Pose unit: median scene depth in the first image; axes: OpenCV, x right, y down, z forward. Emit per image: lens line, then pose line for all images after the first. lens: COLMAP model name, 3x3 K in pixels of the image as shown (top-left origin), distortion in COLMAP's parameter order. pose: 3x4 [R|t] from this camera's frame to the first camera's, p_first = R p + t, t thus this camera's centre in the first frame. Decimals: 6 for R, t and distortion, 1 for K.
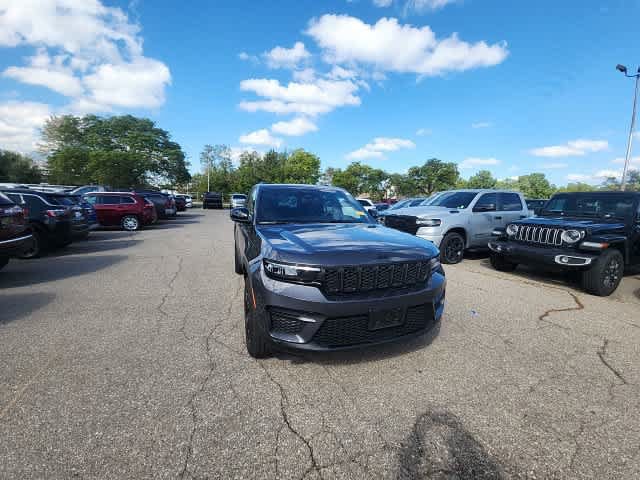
lens RADIAL K [[260.0, 0, 320.3], [0, 260.0, 230.7], [0, 0, 1]] dist [0.010669, -0.006202]
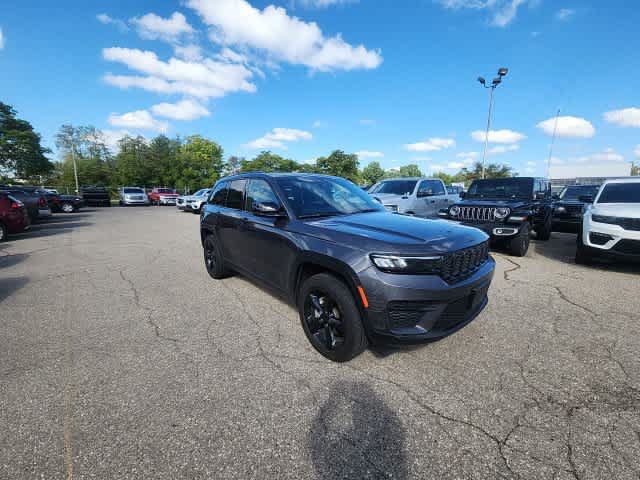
lens RADIAL K [[260.0, 0, 316.9], [0, 260.0, 229.1], [0, 0, 1]] dist [0.010669, -0.006202]
pose [[0.938005, -0.077916, 0.337752, -0.047429], [0.067770, 0.996827, 0.041748, -0.002152], [-0.339933, -0.016270, 0.940309, 0.013095]]
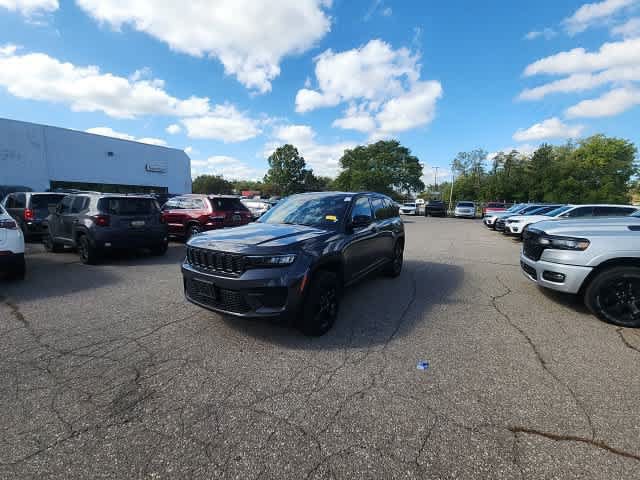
lens RADIAL K [[259.6, 0, 327.4], [0, 259.6, 238.3], [0, 0, 1]] dist [0.009631, -0.005547]
pose [[0.627936, 0.091626, -0.772853, 0.092693], [-0.093497, 0.994735, 0.041965, -0.002523], [0.772628, 0.045908, 0.633196, 0.030839]]
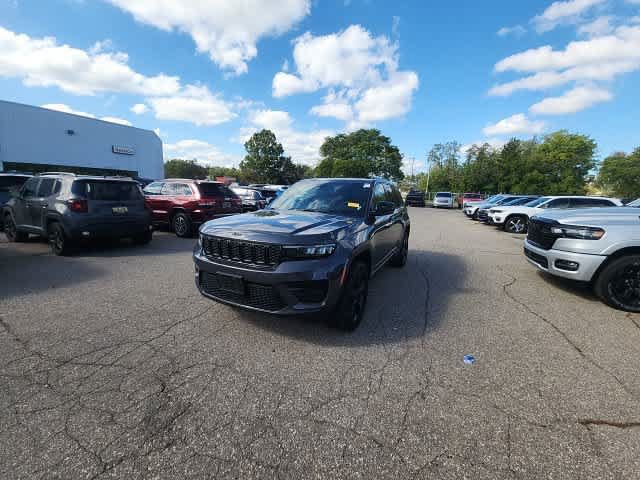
lens RADIAL K [[260.0, 0, 325.3], [0, 260.0, 235.1], [0, 0, 1]] dist [0.010669, -0.006202]
pose [[0.691436, 0.114221, -0.713352, 0.071974], [-0.099289, 0.993077, 0.062772, 0.000296], [0.715583, 0.027425, 0.697989, 0.019978]]
